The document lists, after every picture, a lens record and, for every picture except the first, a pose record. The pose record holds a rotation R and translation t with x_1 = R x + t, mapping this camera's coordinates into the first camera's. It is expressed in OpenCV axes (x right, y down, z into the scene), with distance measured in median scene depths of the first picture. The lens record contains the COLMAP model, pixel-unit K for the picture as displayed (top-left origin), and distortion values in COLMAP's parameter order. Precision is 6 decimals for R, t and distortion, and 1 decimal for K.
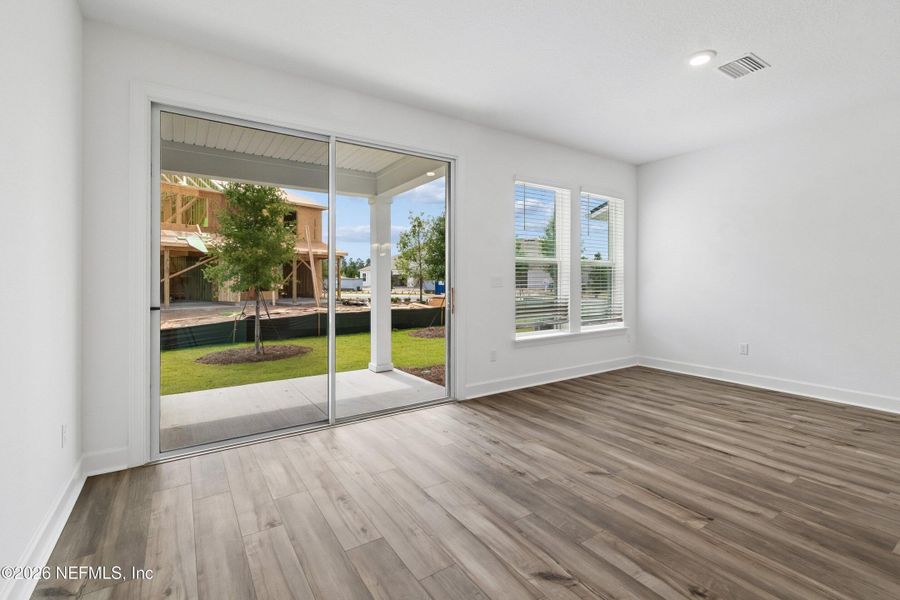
lens RADIAL K [[400.8, 0, 450.4], [0, 400.8, 281.4], [0, 0, 1]] dist [-0.002039, -0.000131]
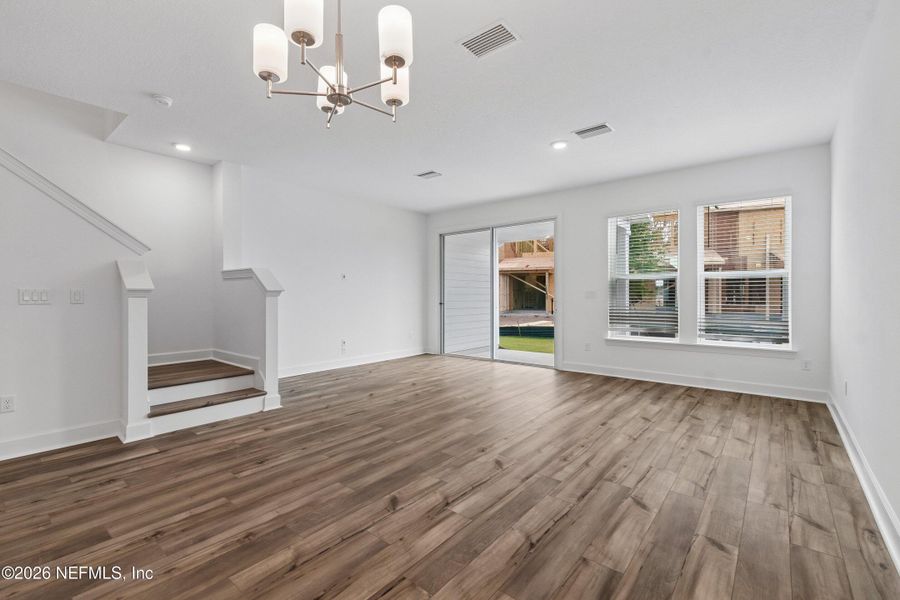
lens RADIAL K [[397.1, 0, 444.9], [0, 397.1, 295.7], [0, 0, 1]] dist [0.002669, -0.000081]
pose [[0.290303, 0.001276, -0.956934, 1.942301], [-0.003073, 0.999995, 0.000401, 0.007625], [0.956930, 0.002825, 0.290306, 0.162492]]
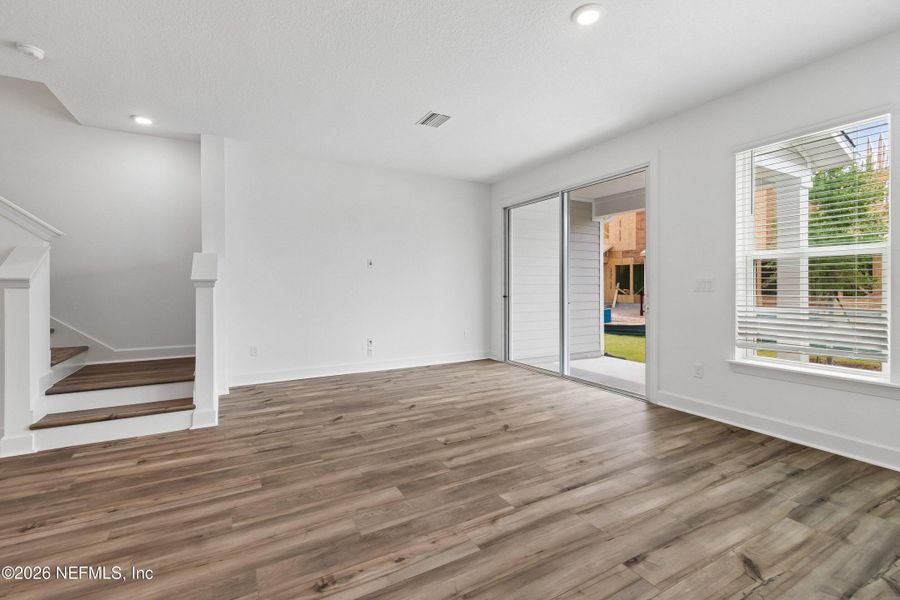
lens RADIAL K [[403.2, 0, 446.0], [0, 403.2, 286.5], [0, 0, 1]] dist [0.000247, 0.000071]
pose [[-0.074379, 0.003452, -0.997224, 1.498793], [-0.004024, 0.999985, 0.003762, 0.003027], [0.997222, 0.004292, -0.074364, 0.779151]]
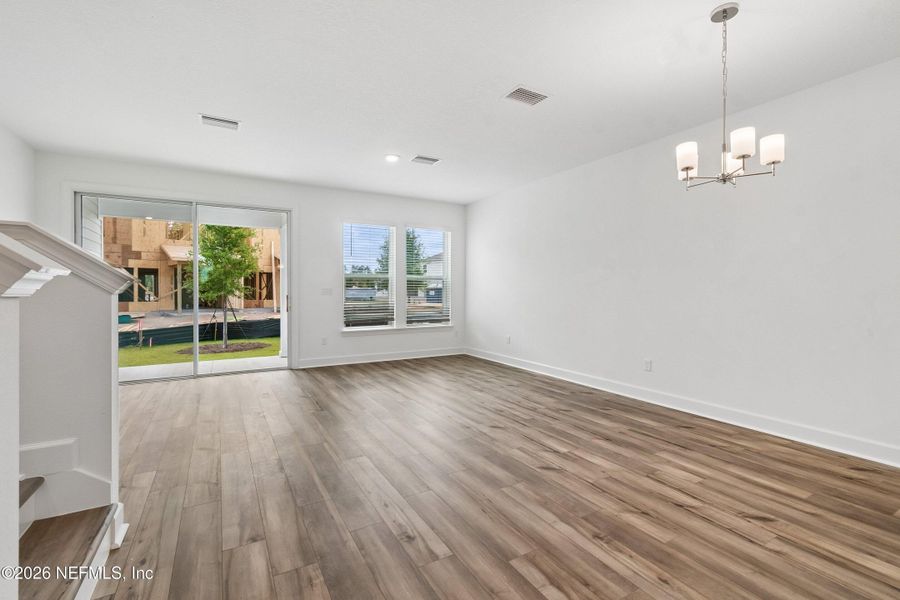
lens RADIAL K [[397.1, 0, 444.9], [0, 397.1, 295.7], [0, 0, 1]] dist [0.002669, -0.000081]
pose [[0.997930, 0.003438, -0.064224, 0.964846], [-0.002981, 0.999970, 0.007210, 0.007557], [0.064247, -0.007003, 0.997909, -0.654197]]
